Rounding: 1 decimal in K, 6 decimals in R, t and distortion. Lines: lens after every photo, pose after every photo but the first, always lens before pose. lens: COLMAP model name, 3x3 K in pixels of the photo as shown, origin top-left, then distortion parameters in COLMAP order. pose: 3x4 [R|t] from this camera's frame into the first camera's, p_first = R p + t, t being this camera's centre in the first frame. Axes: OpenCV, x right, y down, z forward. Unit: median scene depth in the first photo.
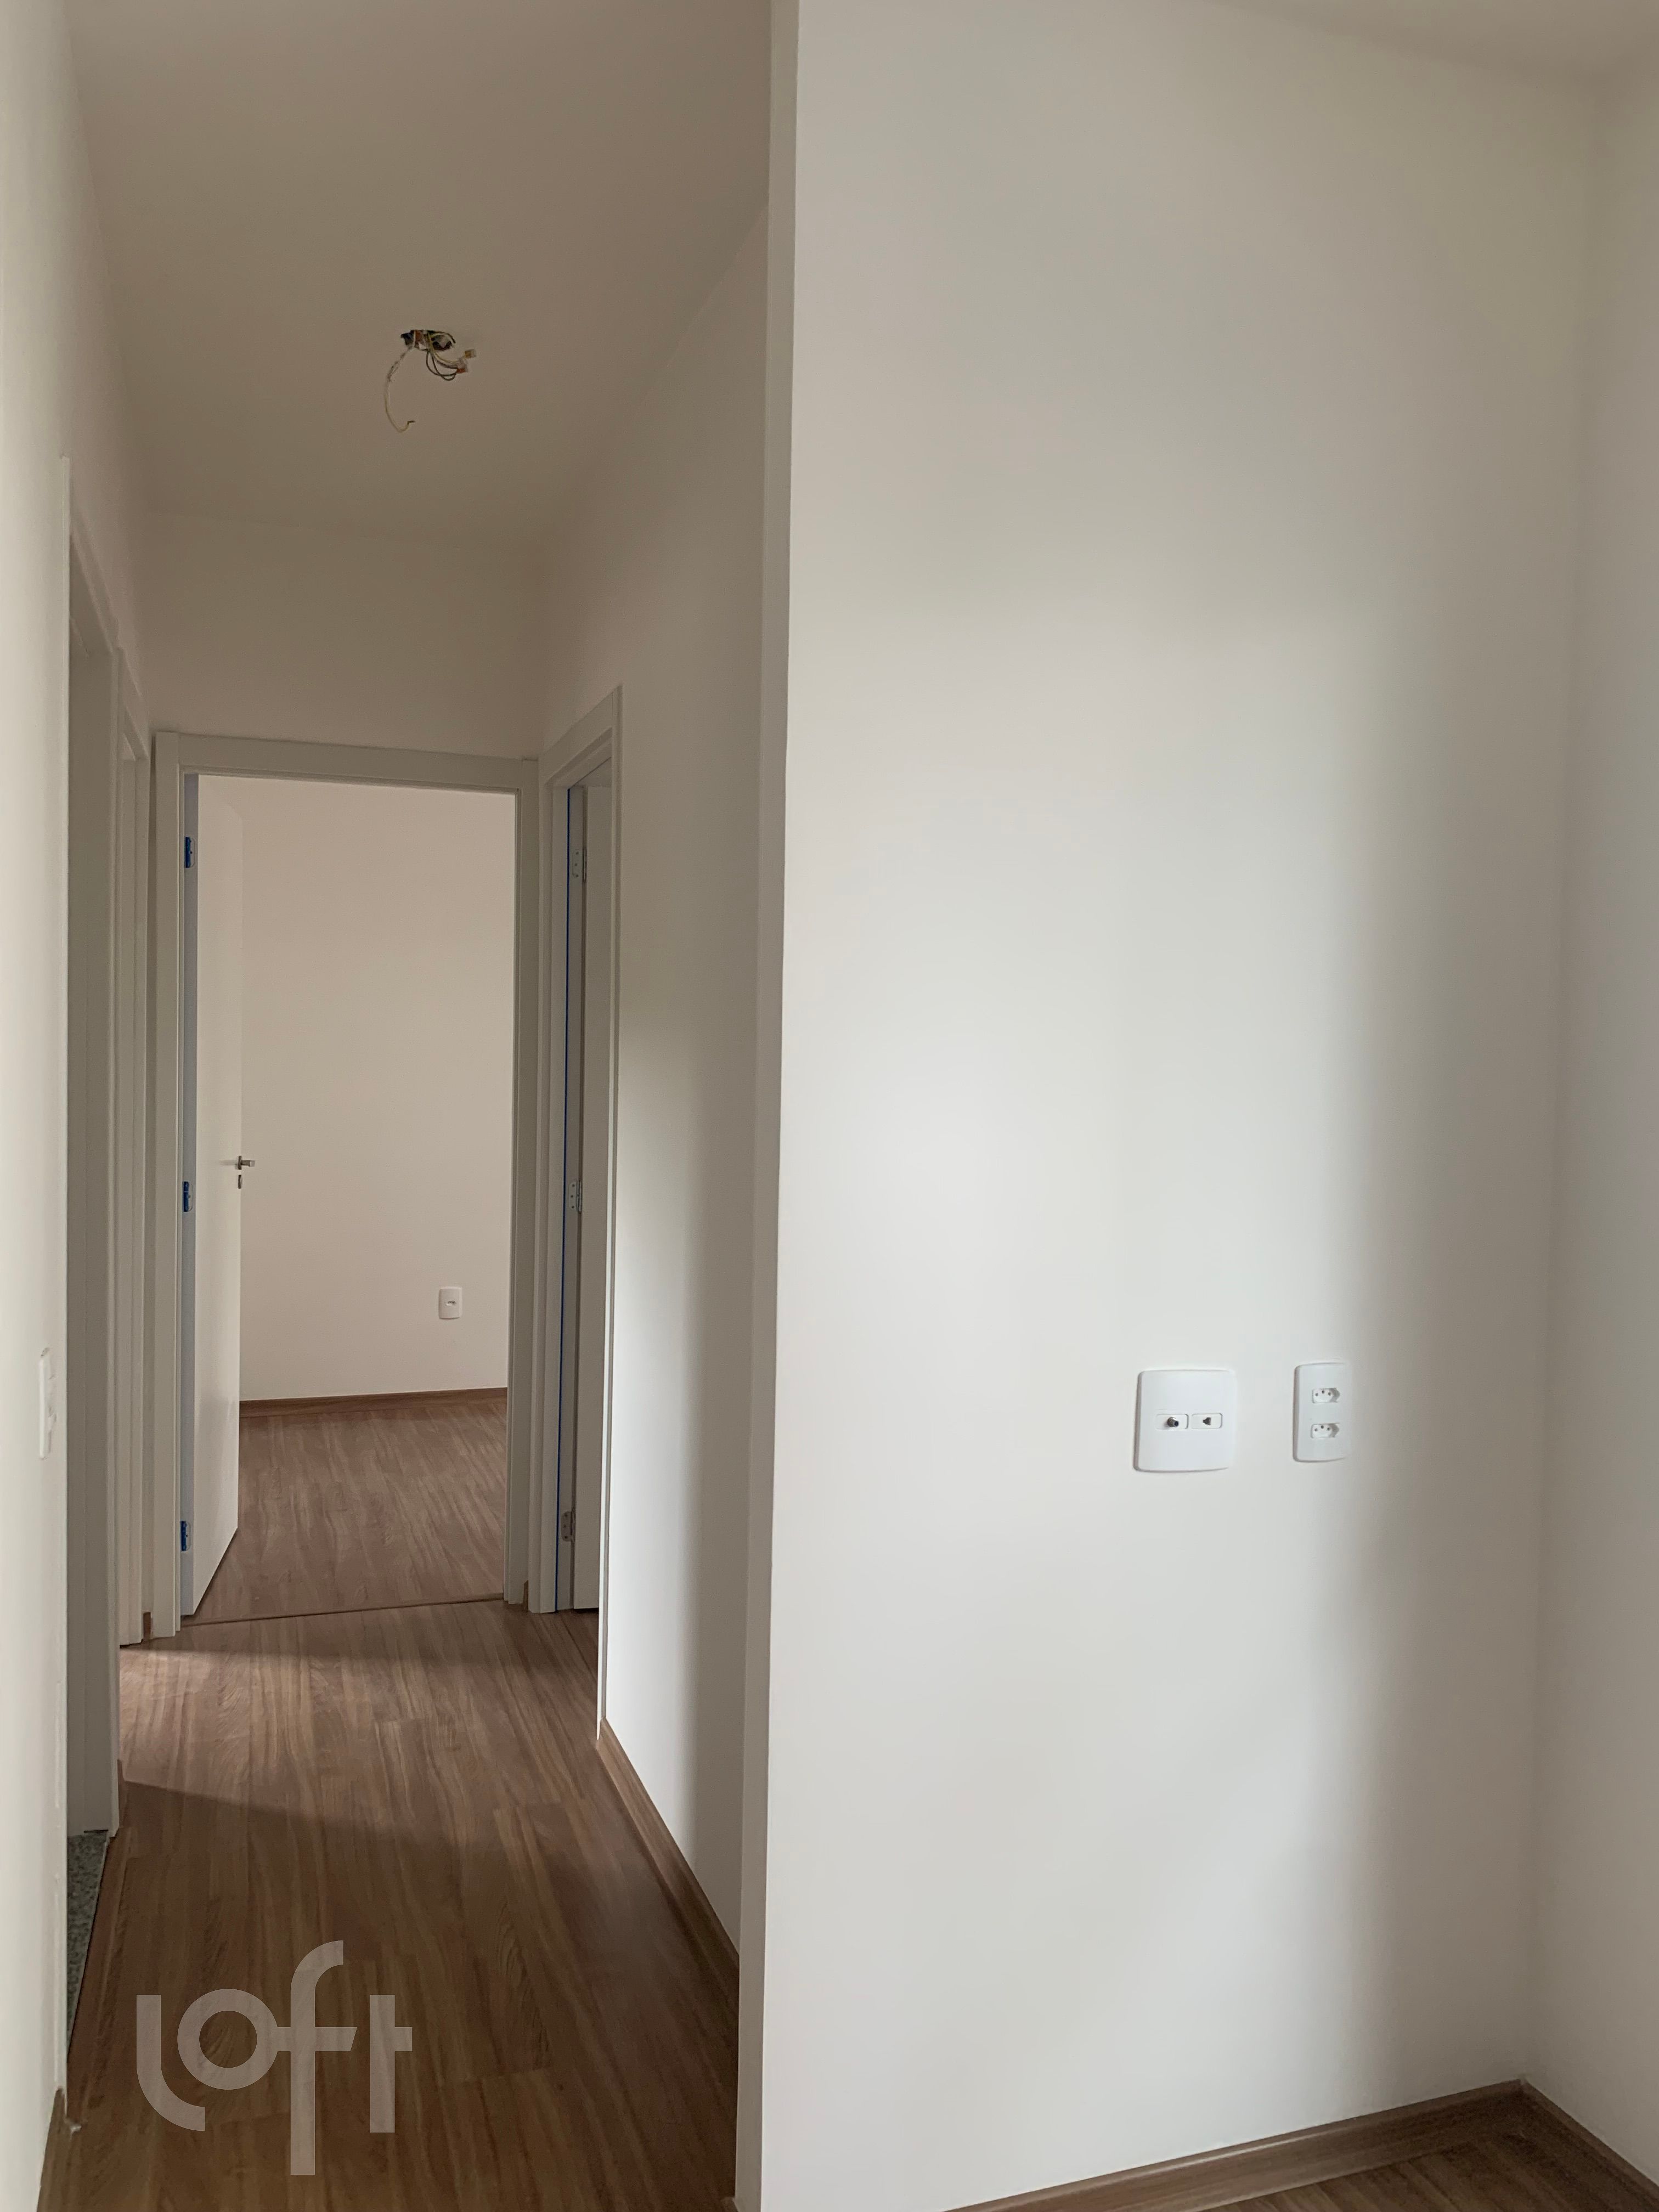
lens RADIAL K [[1690.5, 0, 832.5], [0, 1690.5, 1101.9], [0, 0, 1]] dist [0.008067, -0.009653]
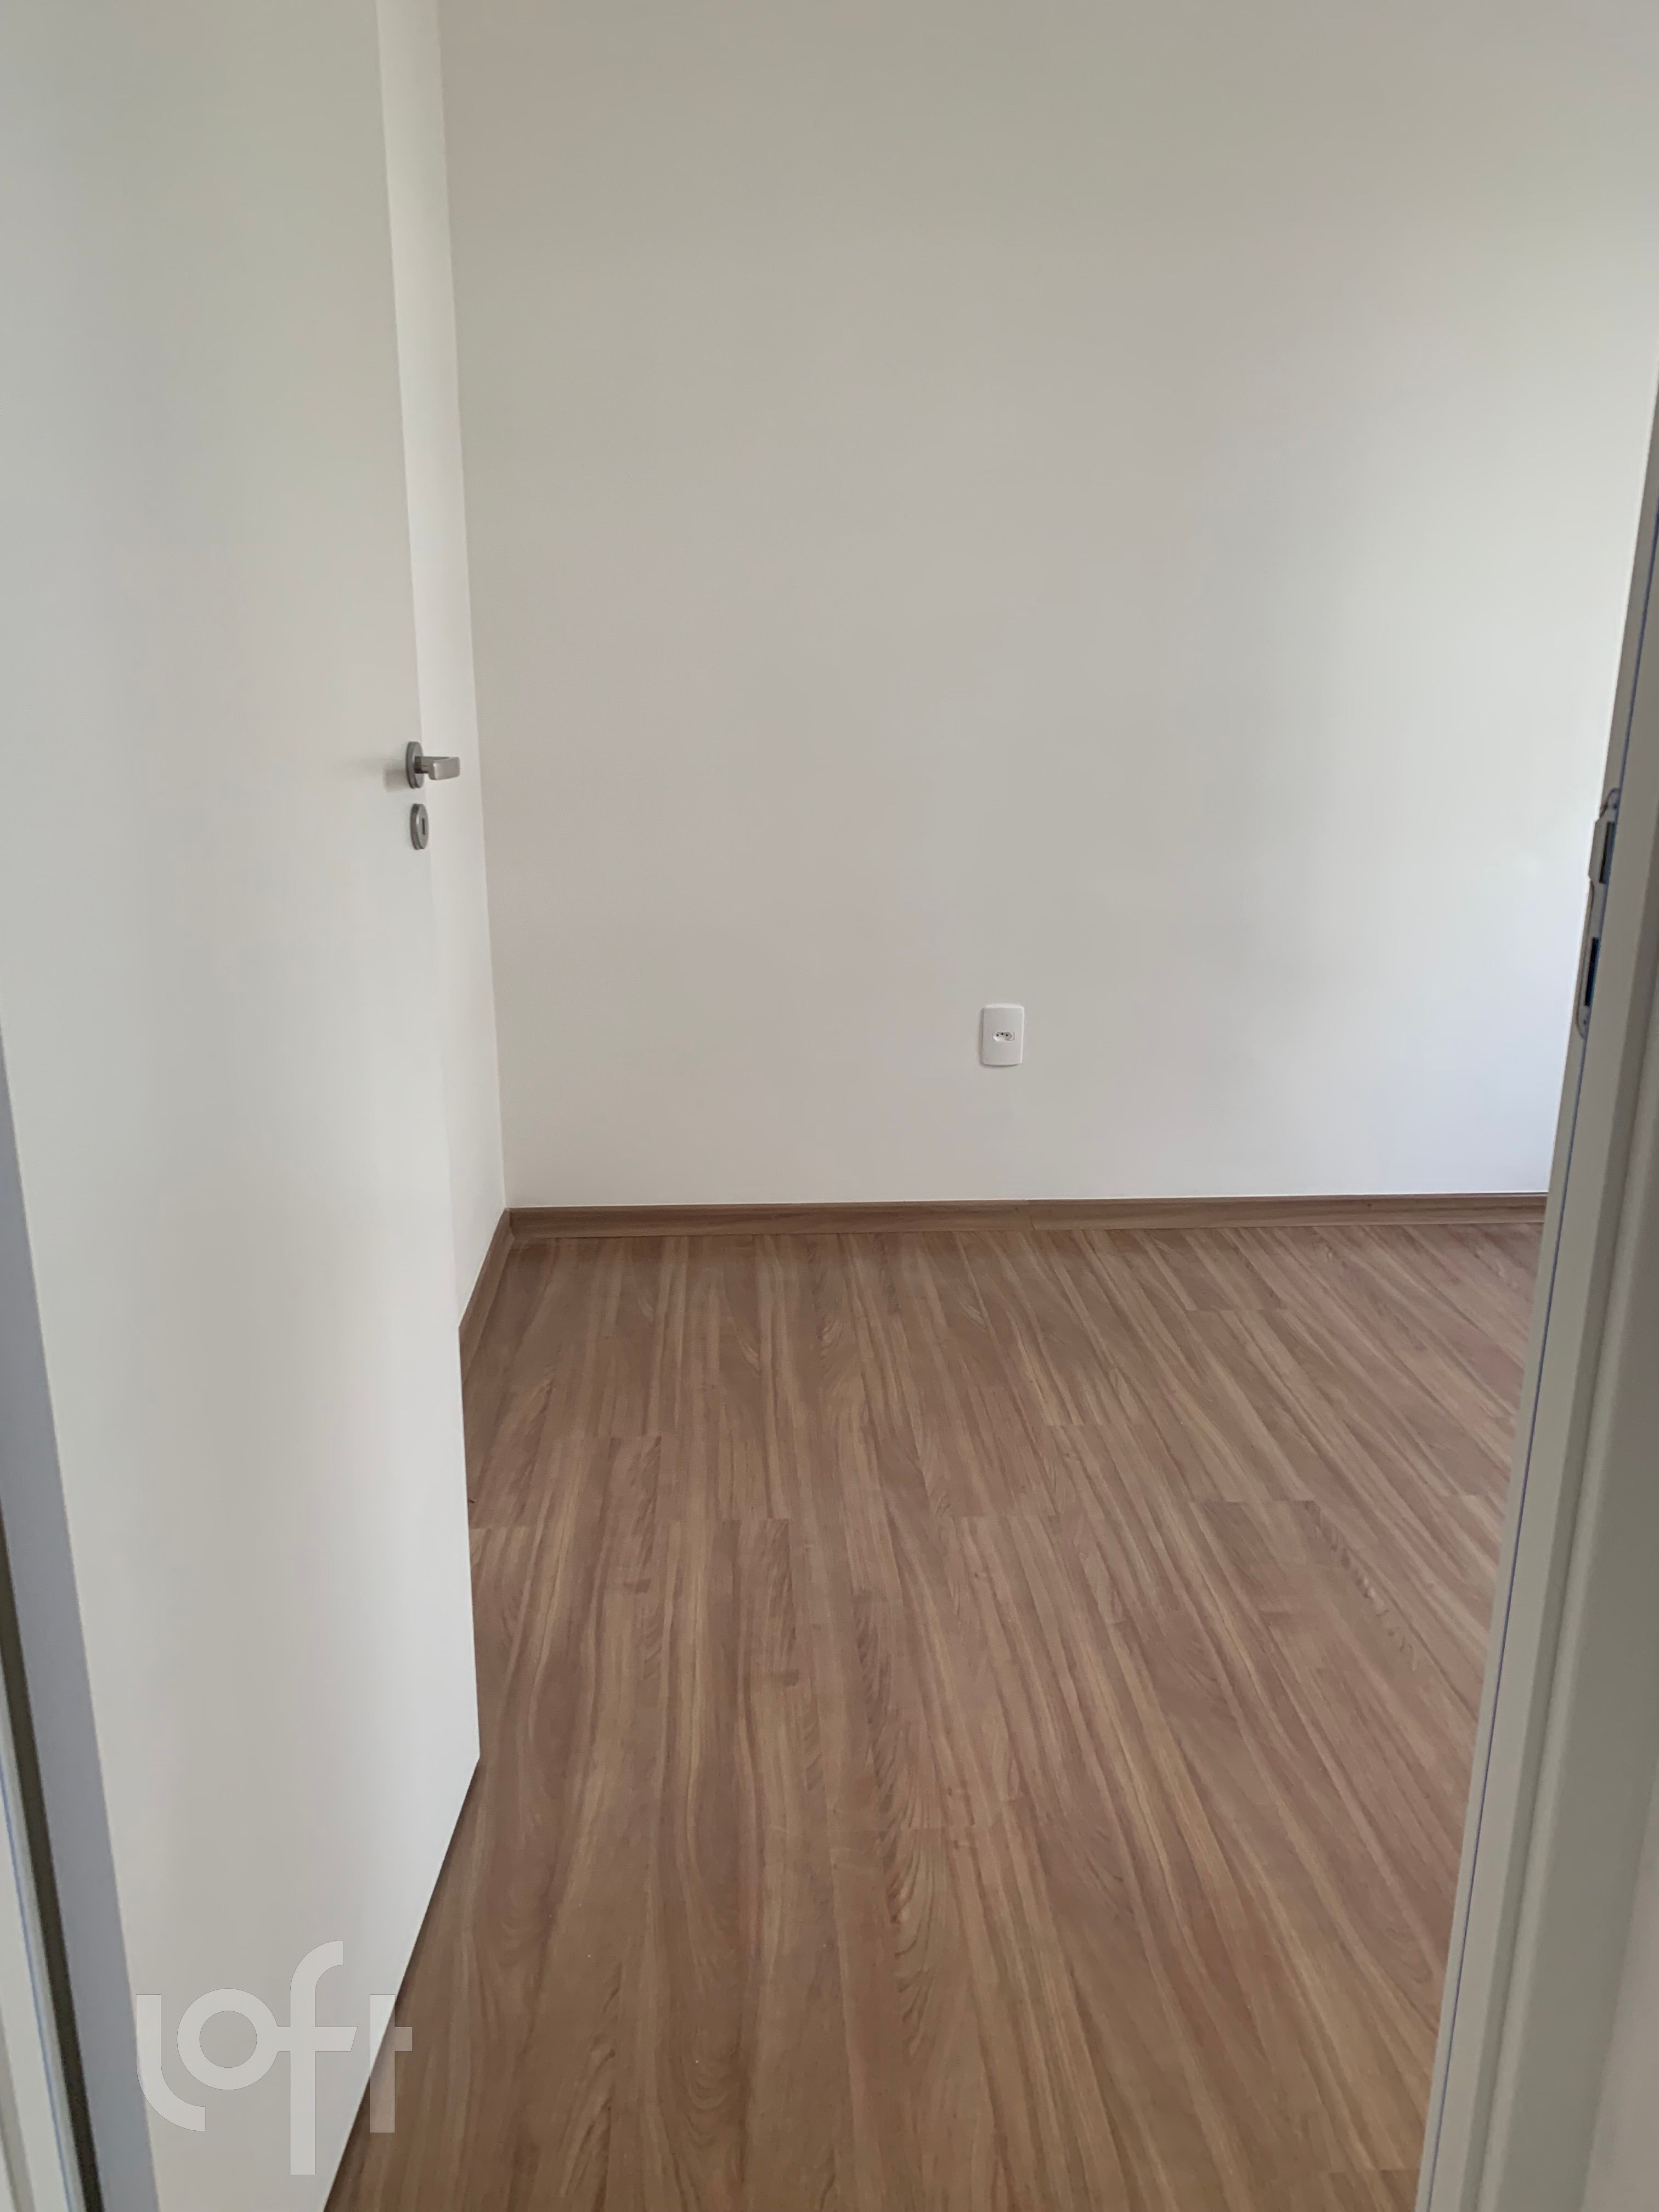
lens RADIAL K [[1690.5, 0, 832.5], [0, 1690.5, 1101.9], [0, 0, 1]] dist [0.008067, -0.009653]
pose [[0.962766, 0.060279, -0.263530, -0.181212], [0.005235, 0.970484, 0.241110, 0.020182], [0.270285, -0.233512, 0.934033, 0.657456]]
